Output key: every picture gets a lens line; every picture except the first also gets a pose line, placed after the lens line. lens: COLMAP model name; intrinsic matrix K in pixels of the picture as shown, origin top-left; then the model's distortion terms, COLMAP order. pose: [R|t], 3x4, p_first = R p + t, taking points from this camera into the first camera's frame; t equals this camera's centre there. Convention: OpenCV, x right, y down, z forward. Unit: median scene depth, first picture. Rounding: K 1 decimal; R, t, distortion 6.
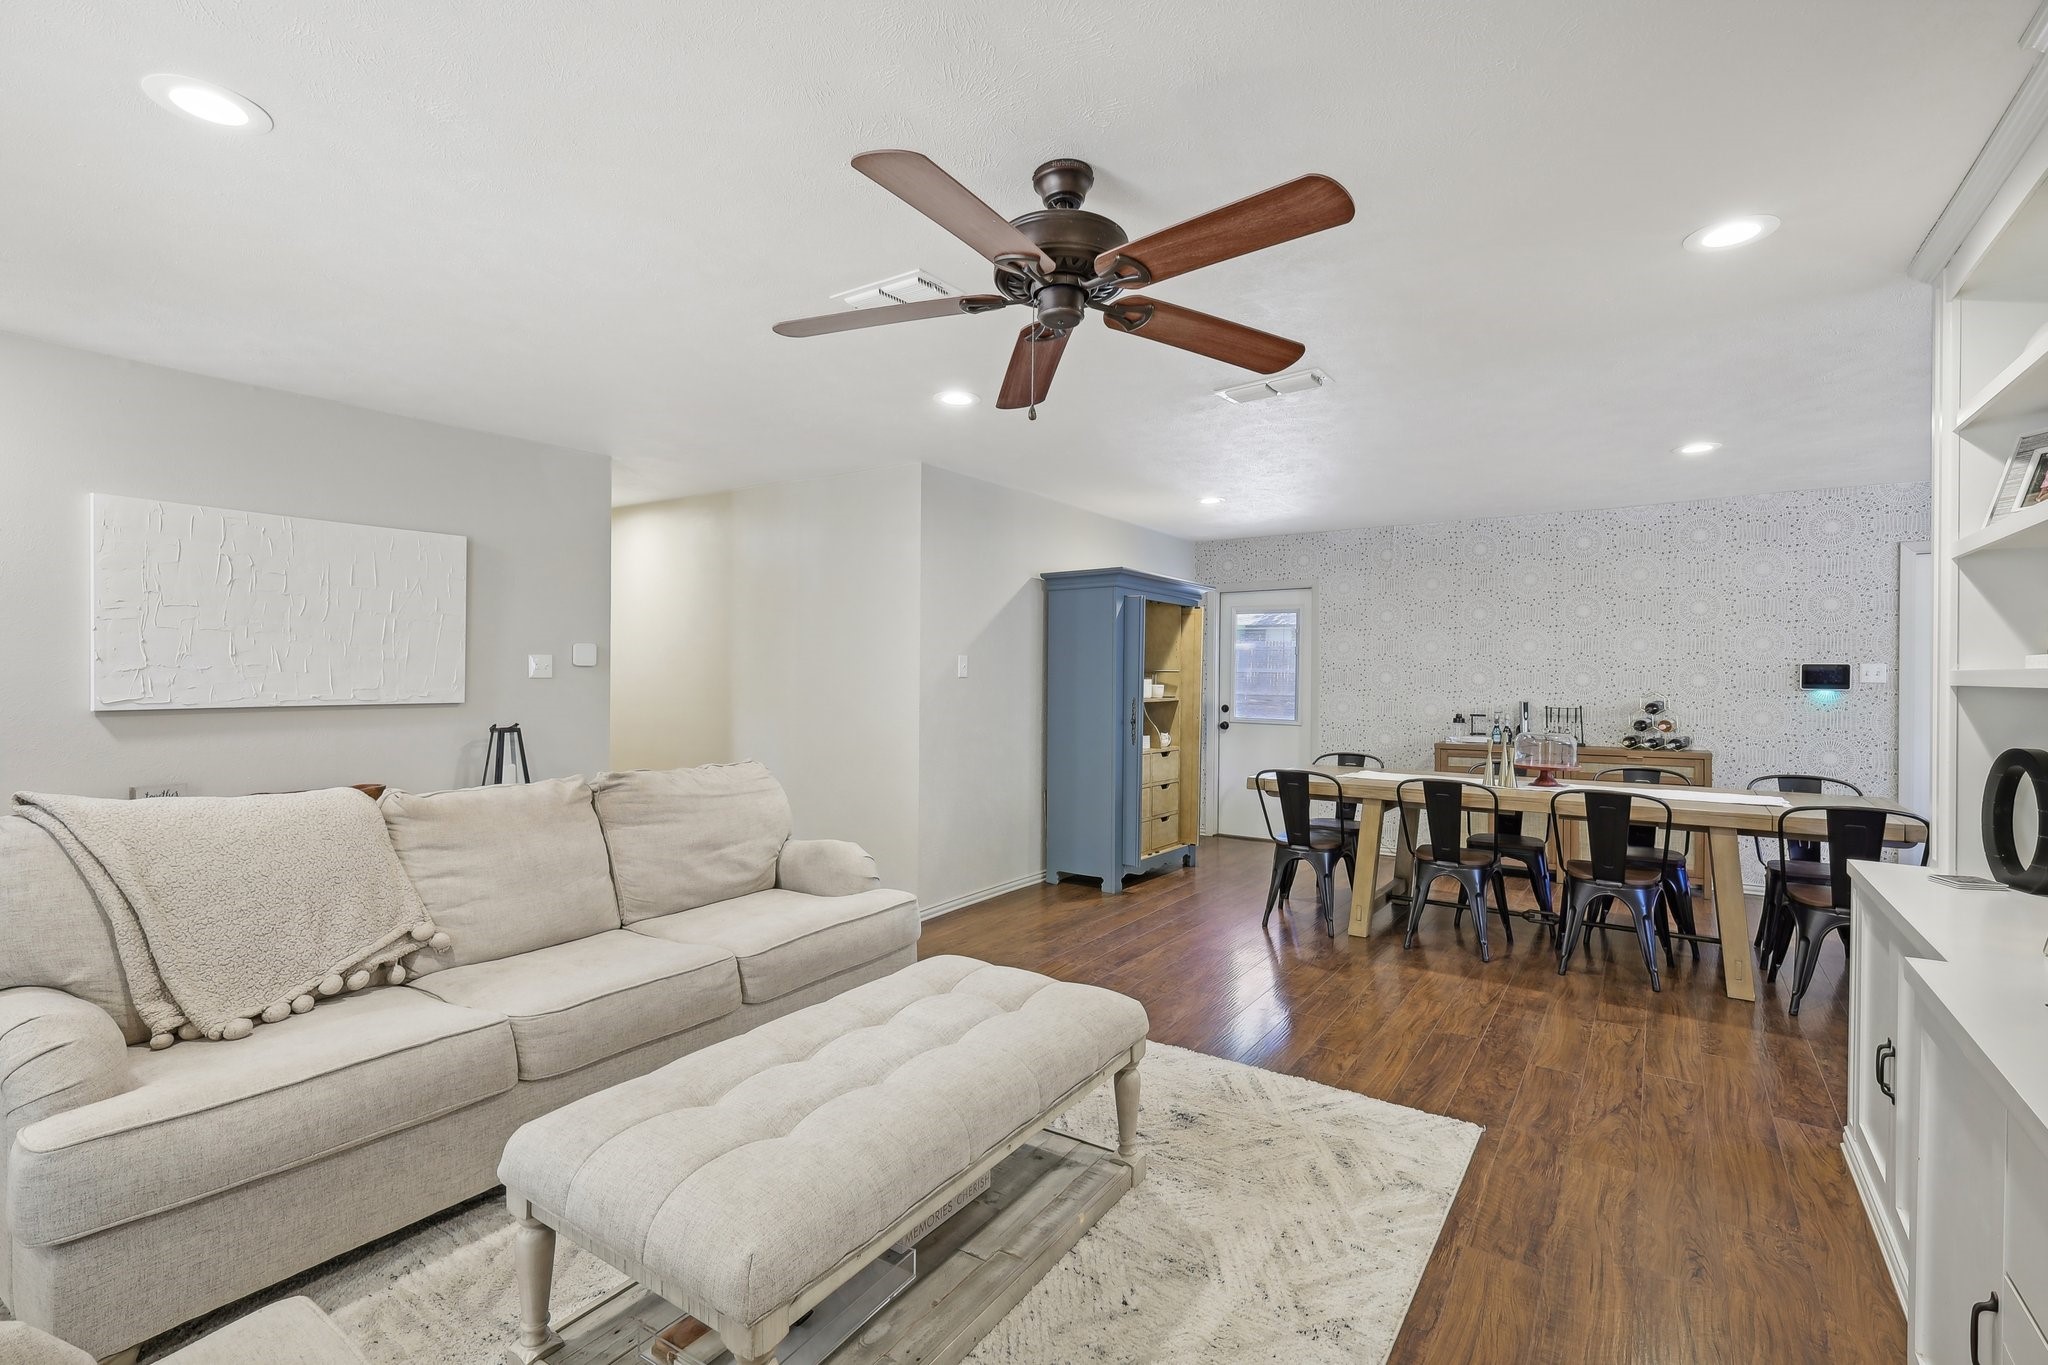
lens RADIAL K [[913.5, 0, 1025.2], [0, 913.5, 671.8], [0, 0, 1]] dist [0.001208, -0.000024]
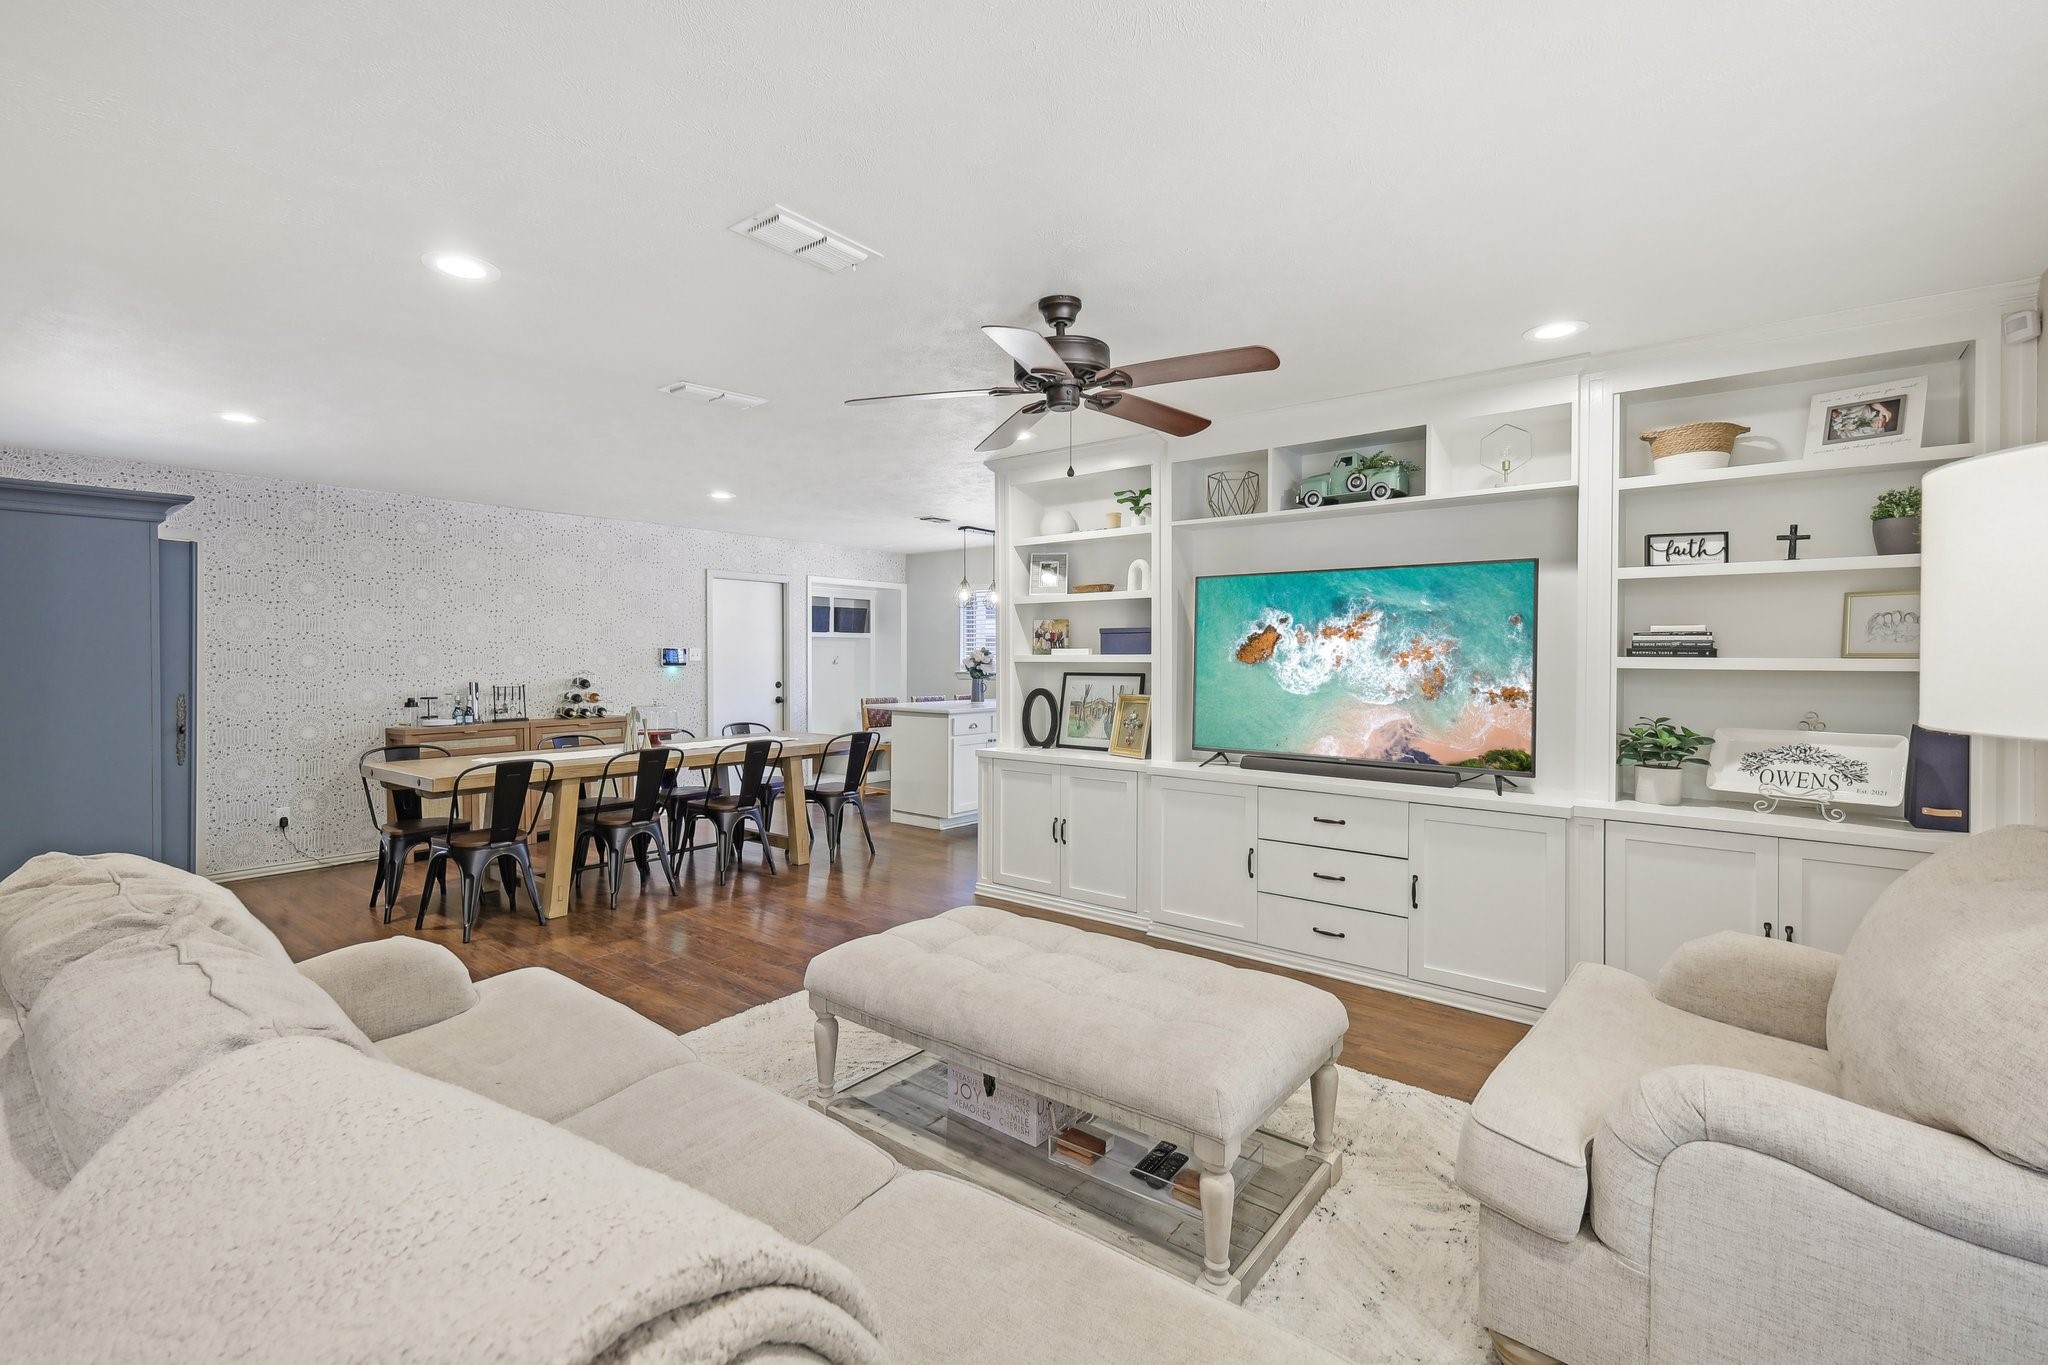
lens RADIAL K [[905.6, 0, 1020.0], [0, 905.6, 671.9], [0, 0, 1]] dist [0.007087, 0.000029]
pose [[0.071611, -0.020997, 0.997212, -0.476387], [-0.002599, 0.999771, 0.021237, -0.003081], [-0.997429, -0.004113, 0.071540, 0.334964]]
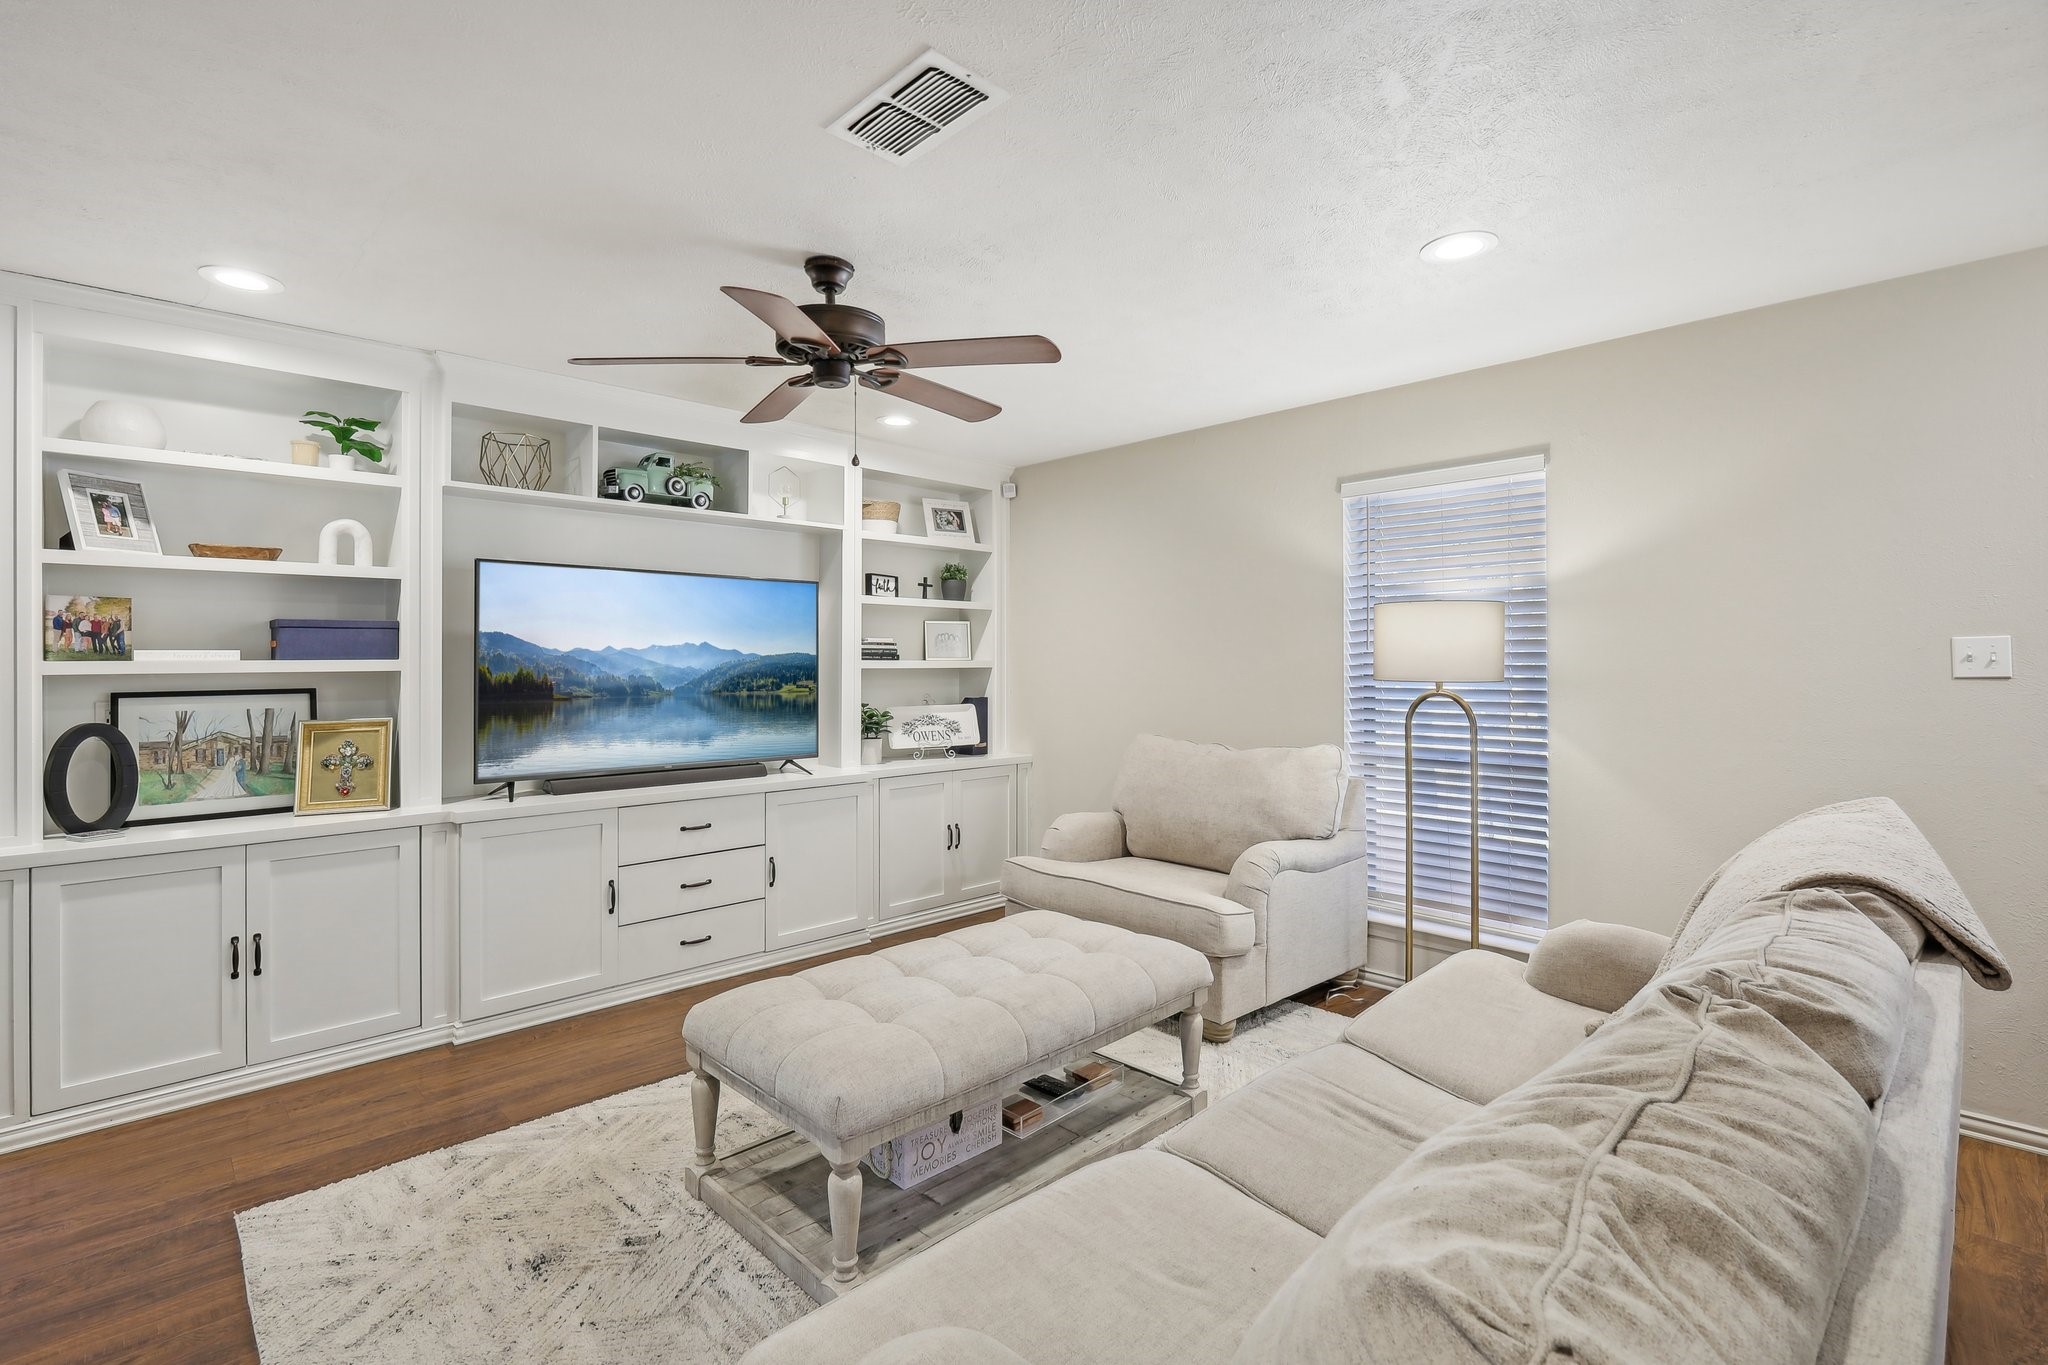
lens RADIAL K [[932.0, 0, 1036.6], [0, 932.0, 661.9], [0, 0, 1]] dist [0.002098, -0.000442]
pose [[-0.982244, -0.004021, 0.187563, -0.169921], [-0.002931, 0.999977, 0.006088, -0.005303], [-0.187583, 0.005430, -0.982234, 0.772408]]
